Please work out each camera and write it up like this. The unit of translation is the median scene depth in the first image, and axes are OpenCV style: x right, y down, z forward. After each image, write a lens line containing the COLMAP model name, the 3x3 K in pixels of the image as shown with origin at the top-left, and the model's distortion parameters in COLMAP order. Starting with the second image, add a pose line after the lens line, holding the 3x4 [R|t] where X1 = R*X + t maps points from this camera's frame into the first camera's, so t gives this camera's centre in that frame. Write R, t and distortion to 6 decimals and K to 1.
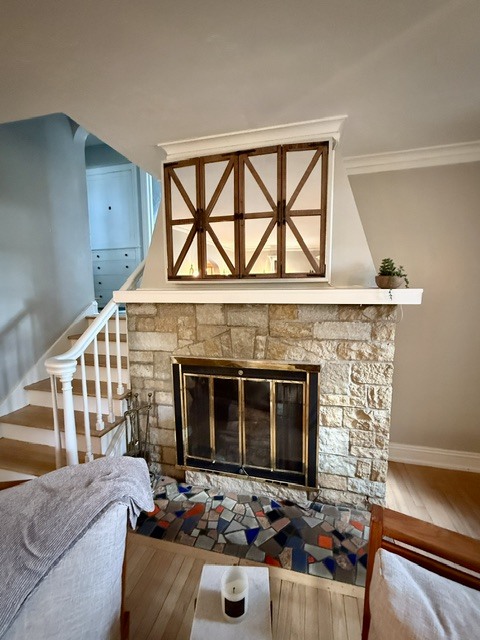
lens RADIAL K [[276.7, 0, 241.1], [0, 276.7, 319.0], [0, 0, 1]] dist [-0.000907, 0.000797]
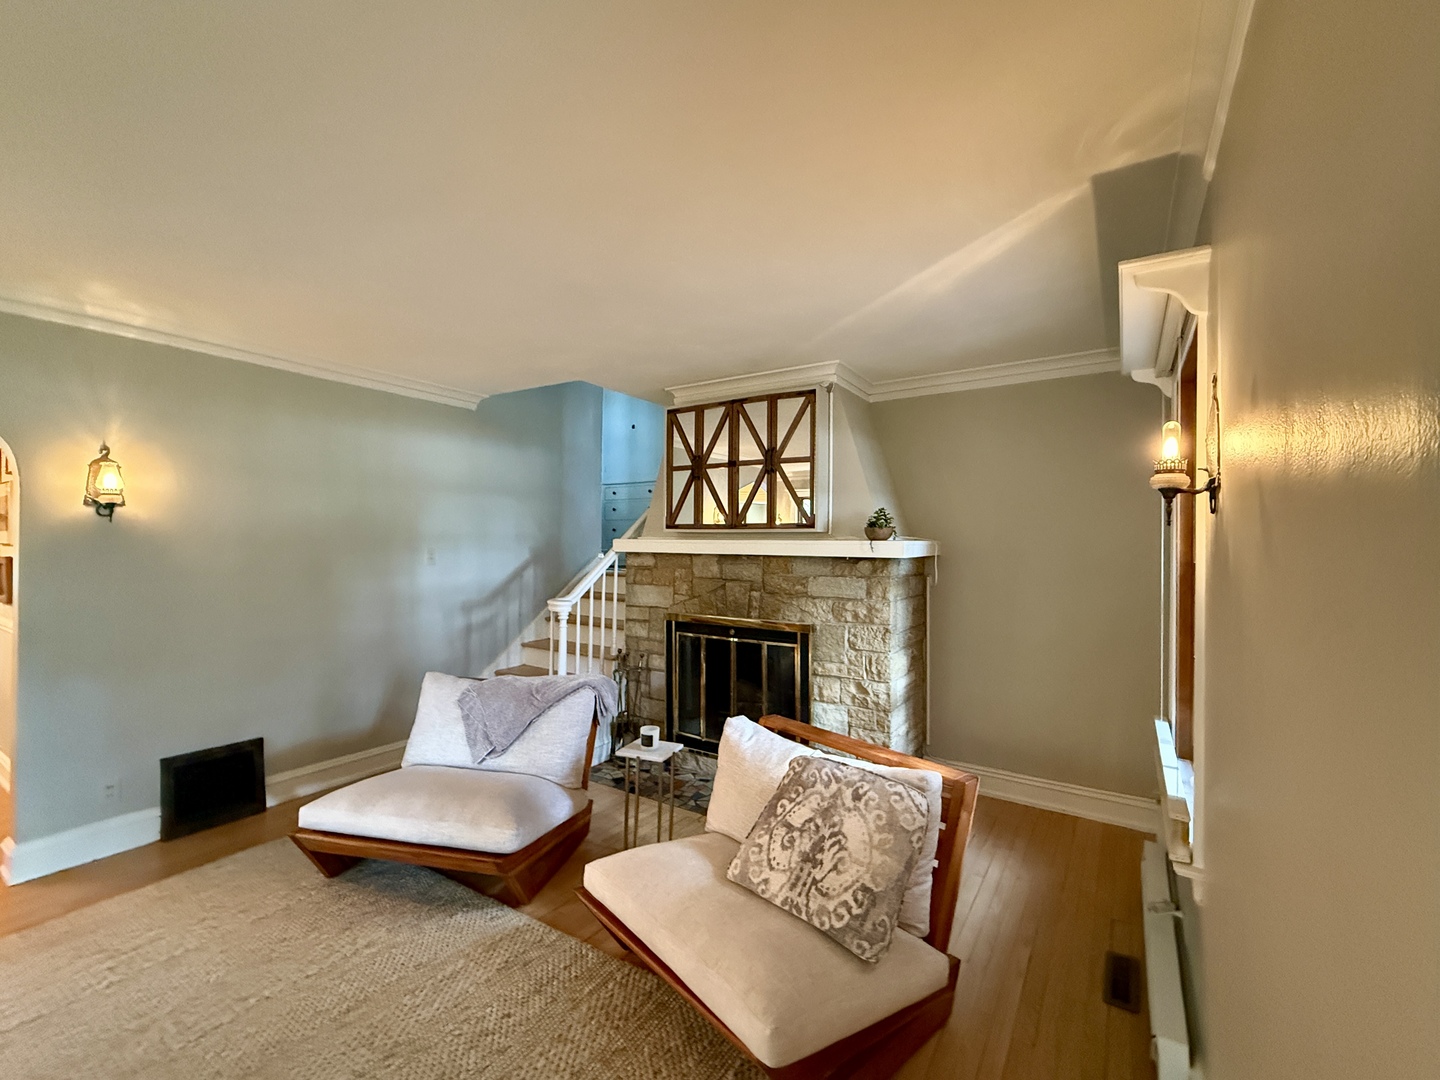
lens RADIAL K [[620.3, 0, 717.1], [0, 620.3, 535.7], [0, 0, 1]] dist [0.000296, -0.000212]
pose [[0.944716, 0.013736, -0.327601, 0.625038], [-0.054265, 0.991894, -0.114897, 0.121755], [0.323368, 0.126322, 0.937804, -0.964534]]
